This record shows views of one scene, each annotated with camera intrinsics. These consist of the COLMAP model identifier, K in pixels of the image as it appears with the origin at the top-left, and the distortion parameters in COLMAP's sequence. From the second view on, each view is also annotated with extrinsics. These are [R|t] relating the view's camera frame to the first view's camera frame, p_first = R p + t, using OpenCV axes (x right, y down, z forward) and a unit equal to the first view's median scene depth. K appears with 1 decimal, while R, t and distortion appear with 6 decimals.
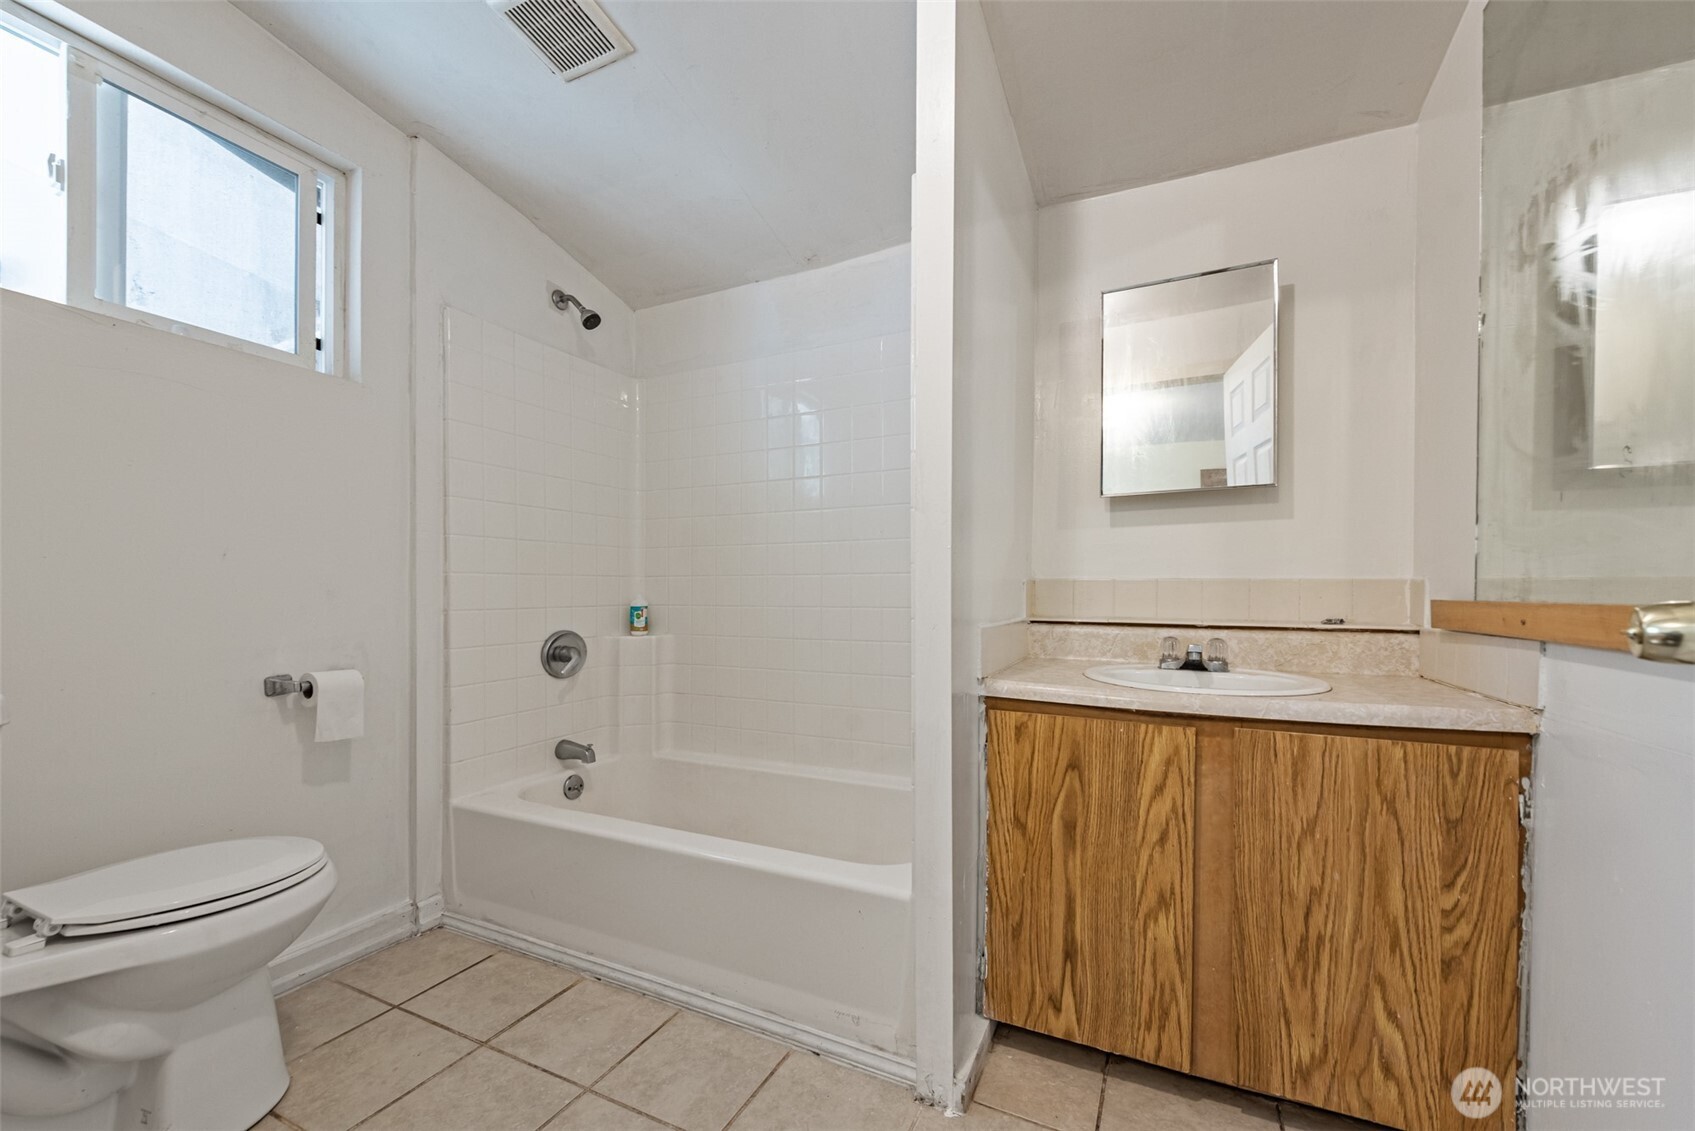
lens RADIAL K [[680.5, 0, 842.6], [0, 680.5, 599.4], [0, 0, 1]] dist [-0.000301, -0.000022]
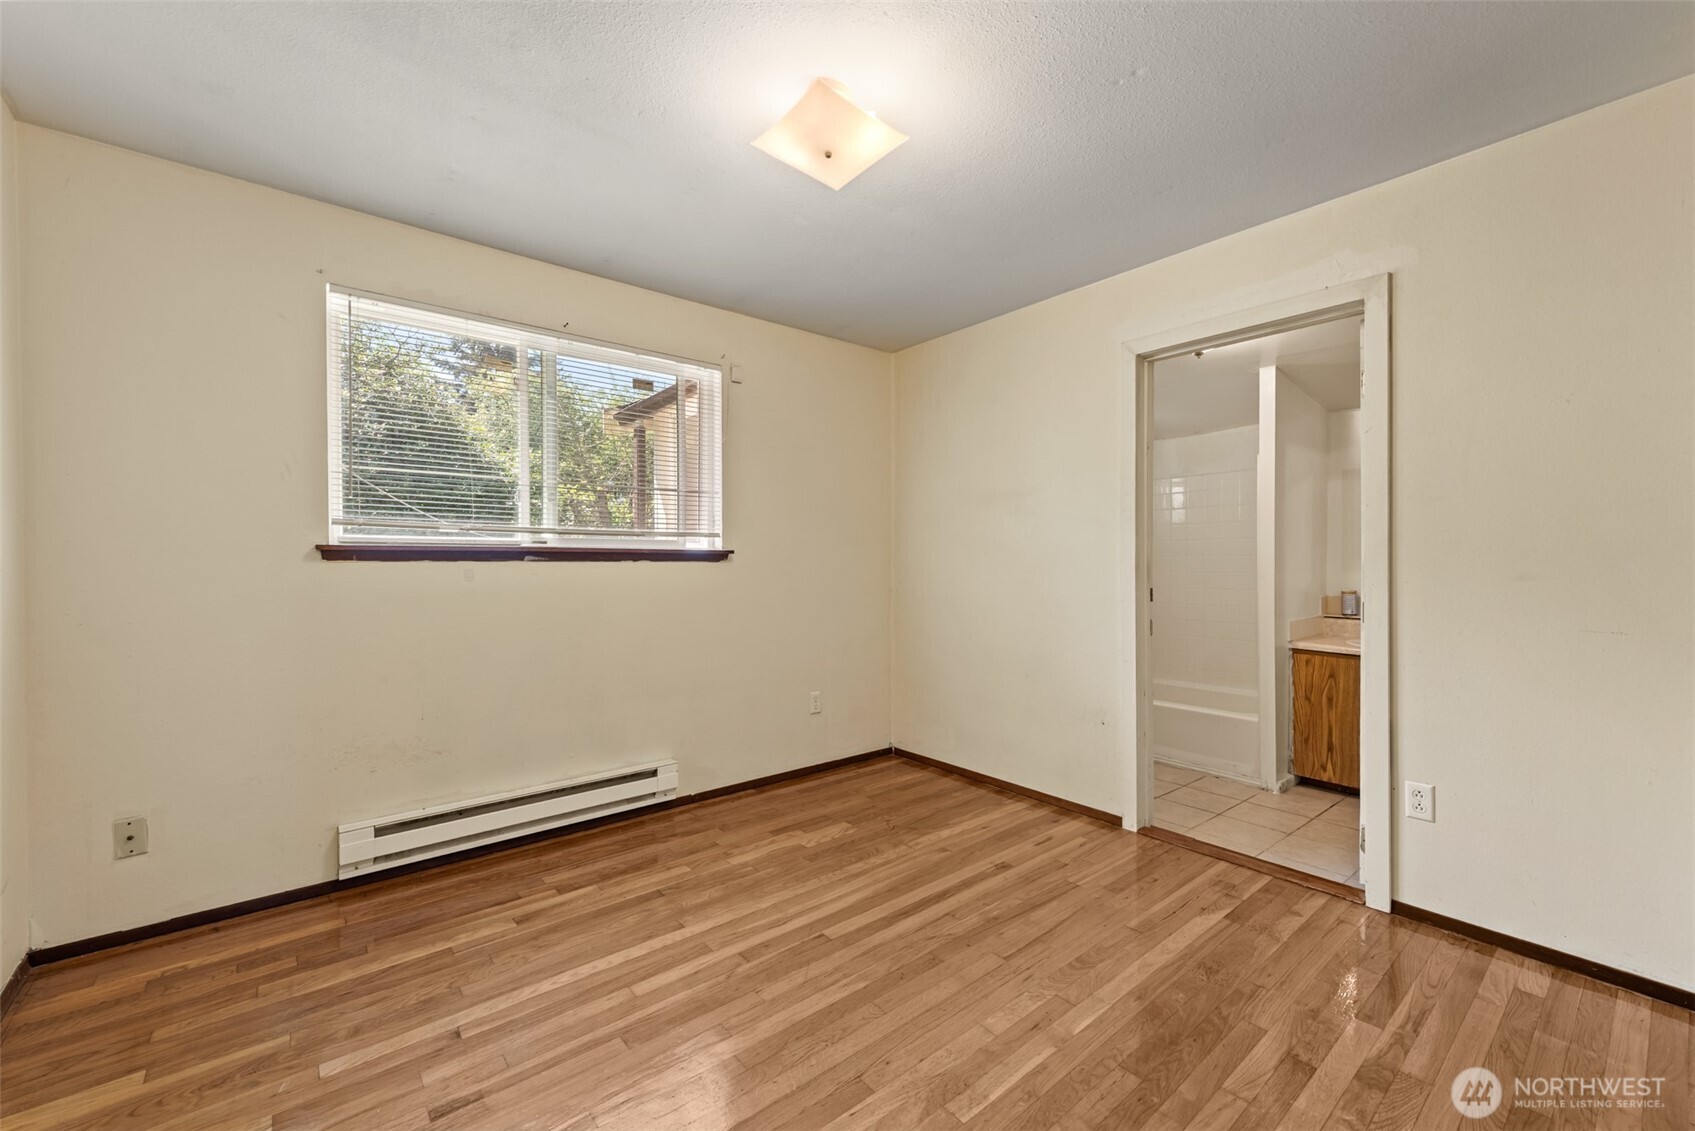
lens RADIAL K [[686.6, 0, 850.3], [0, 686.6, 574.4], [0, 0, 1]] dist [0.021020, -0.000028]
pose [[0.905977, 0.001203, -0.423325, -0.199890], [0.003213, 0.999948, 0.009717, -0.171154], [0.423315, -0.010164, 0.905926, -2.129278]]
